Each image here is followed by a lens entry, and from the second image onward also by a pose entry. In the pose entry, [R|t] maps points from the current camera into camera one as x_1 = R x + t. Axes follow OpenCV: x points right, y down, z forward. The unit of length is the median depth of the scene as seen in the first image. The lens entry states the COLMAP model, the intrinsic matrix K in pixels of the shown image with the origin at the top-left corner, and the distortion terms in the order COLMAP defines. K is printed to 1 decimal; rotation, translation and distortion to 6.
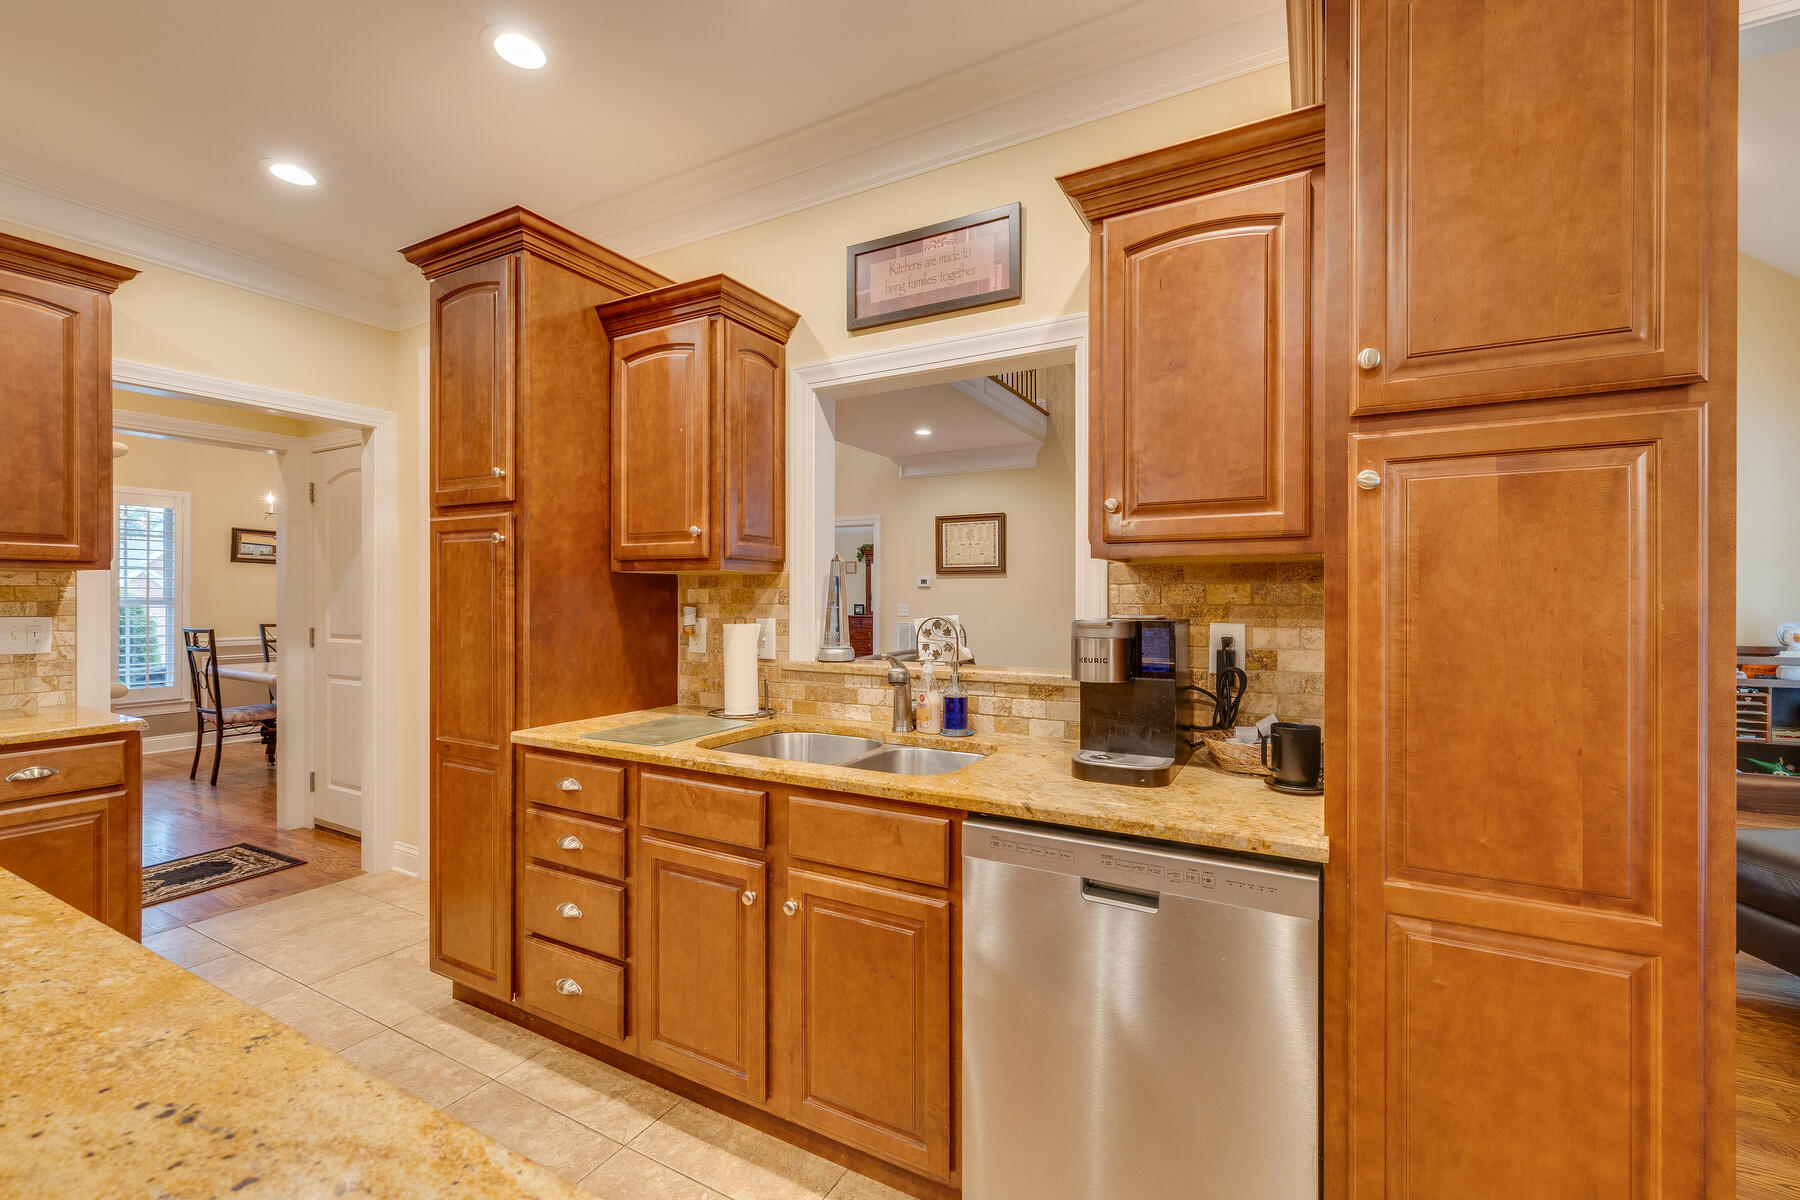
lens RADIAL K [[760.6, 0, 905.9], [0, 760.6, 600.1], [0, 0, 1]] dist [0.001718, -0.000007]
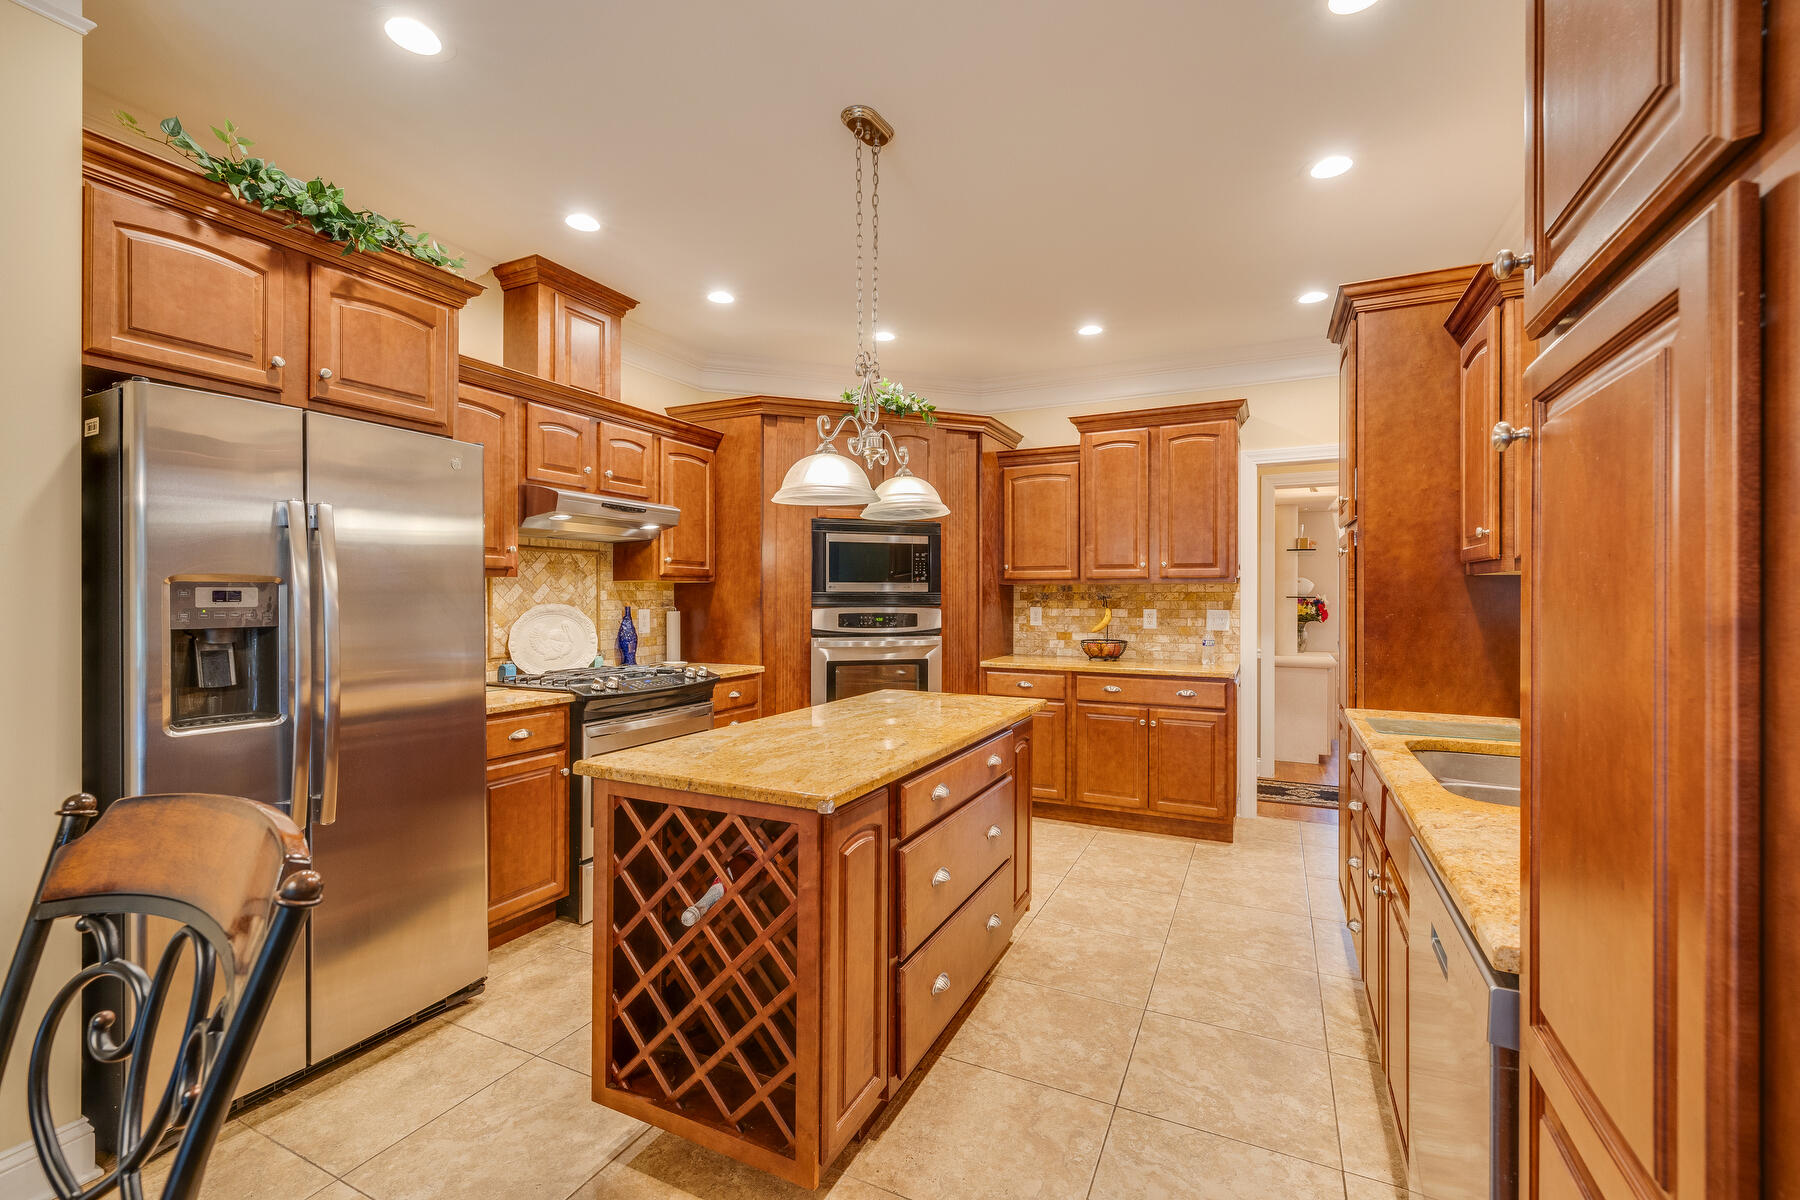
lens RADIAL K [[760.6, 0, 906.6], [0, 760.6, 594.2], [0, 0, 1]] dist [0.001718, -0.000007]
pose [[0.053561, -0.003283, -0.998559, 0.663956], [-0.005604, 0.999978, -0.003589, -0.003994], [0.998549, 0.005788, 0.053541, 0.216945]]
